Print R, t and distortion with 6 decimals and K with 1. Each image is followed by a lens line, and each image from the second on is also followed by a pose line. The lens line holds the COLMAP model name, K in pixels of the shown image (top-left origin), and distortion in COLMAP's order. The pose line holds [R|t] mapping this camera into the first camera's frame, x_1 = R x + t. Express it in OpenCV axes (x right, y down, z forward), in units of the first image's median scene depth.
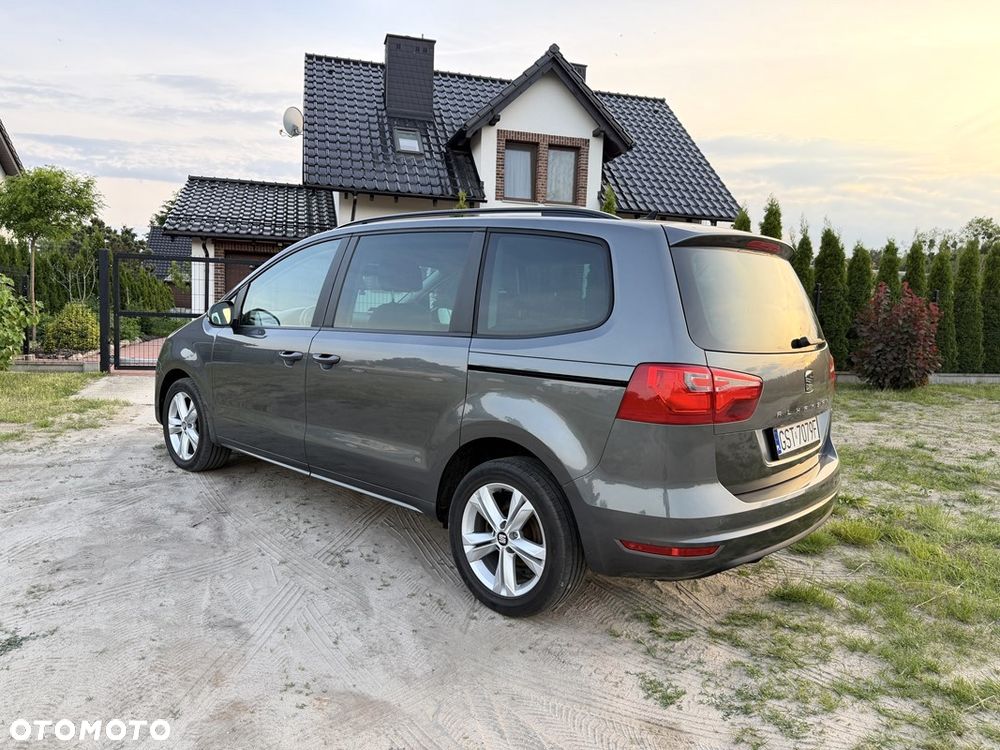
lens RADIAL K [[702.3, 0, 491.7], [0, 702.3, 383.6], [0, 0, 1]] dist [0.034487, -0.045971]
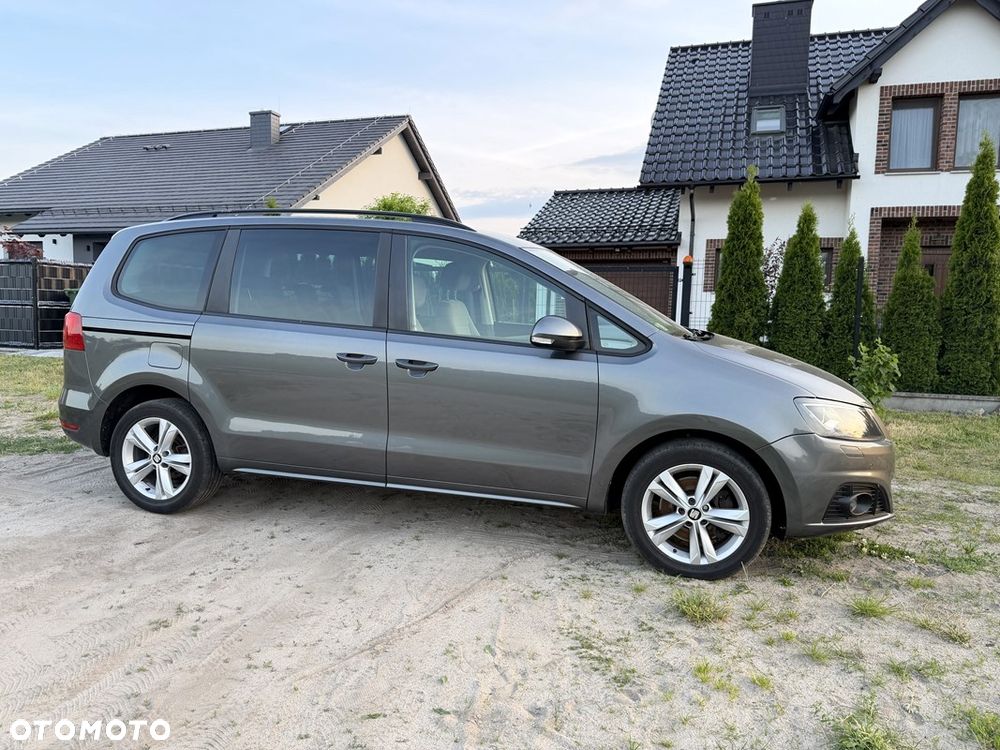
lens RADIAL K [[702.3, 0, 493.0], [0, 702.3, 379.8], [0, 0, 1]] dist [0.034487, -0.045971]
pose [[0.828155, 0.039982, -0.559071, 0.106360], [-0.048355, 0.998830, -0.000197, -0.008688], [0.558409, 0.027197, 0.829120, 0.103182]]
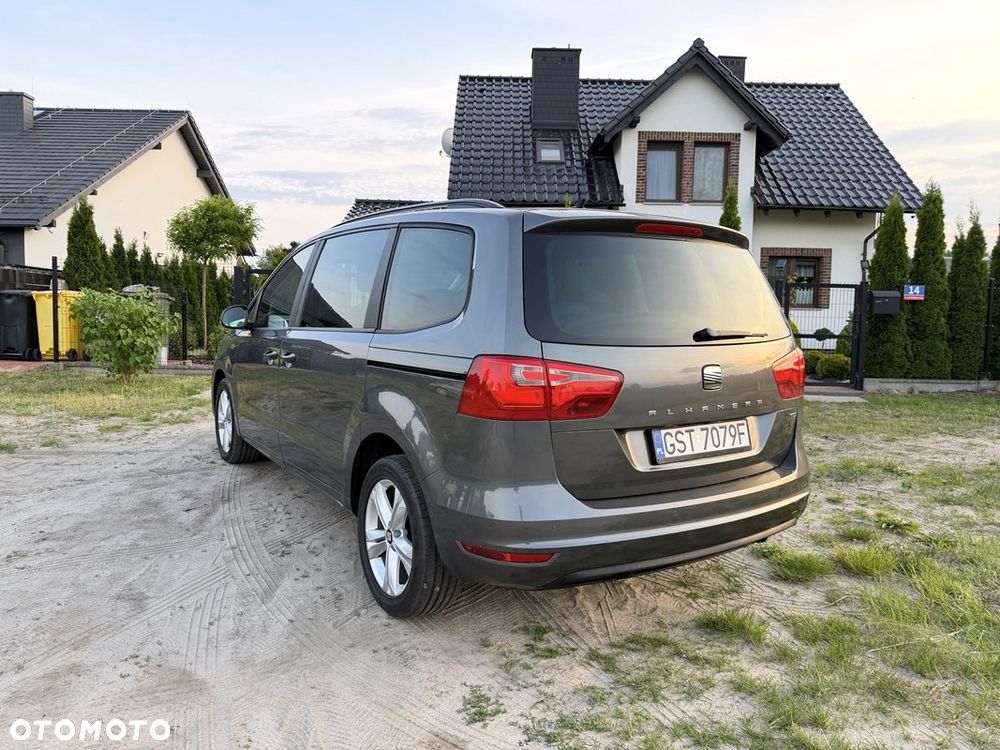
lens RADIAL K [[702.3, 0, 494.1], [0, 702.3, 377.2], [0, 0, 1]] dist [0.034487, -0.045971]
pose [[0.966409, 0.005818, -0.256944, 0.068747], [-0.011776, 0.999696, -0.021655, 0.002910], [0.256740, 0.023953, 0.966184, 0.013149]]
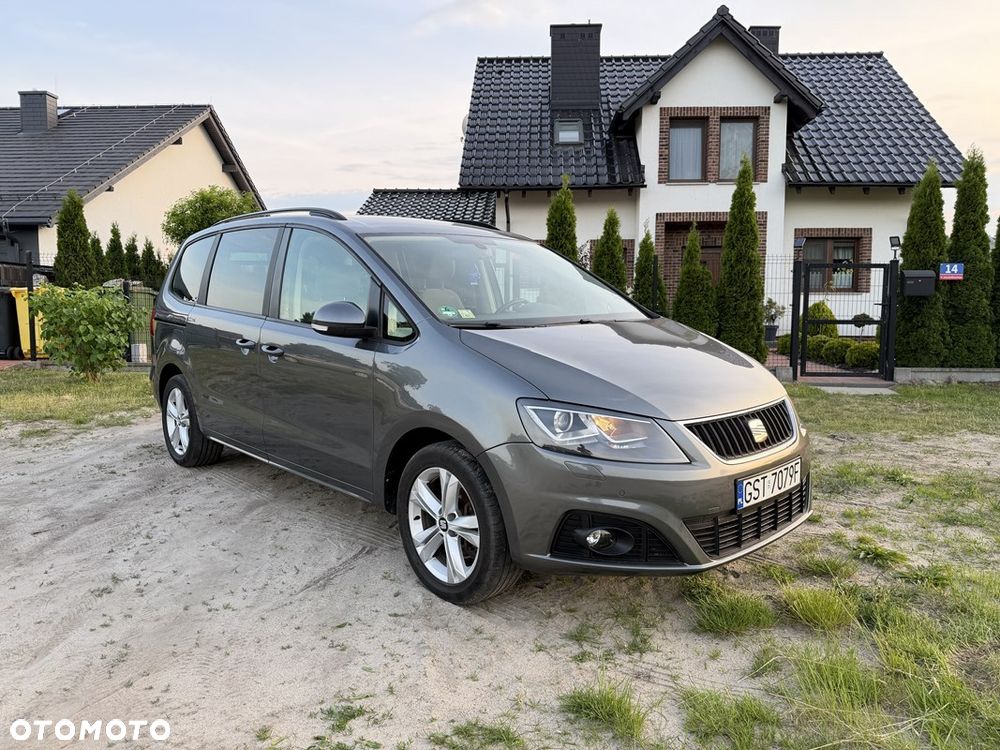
lens RADIAL K [[702.3, 0, 502.8], [0, 702.3, 377.6], [0, 0, 1]] dist [0.034487, -0.045971]
pose [[0.950320, -0.001584, -0.311270, 0.100806], [-0.001385, 0.999956, -0.009317, 0.000320], [0.311271, 0.009286, 0.950276, 0.064135]]
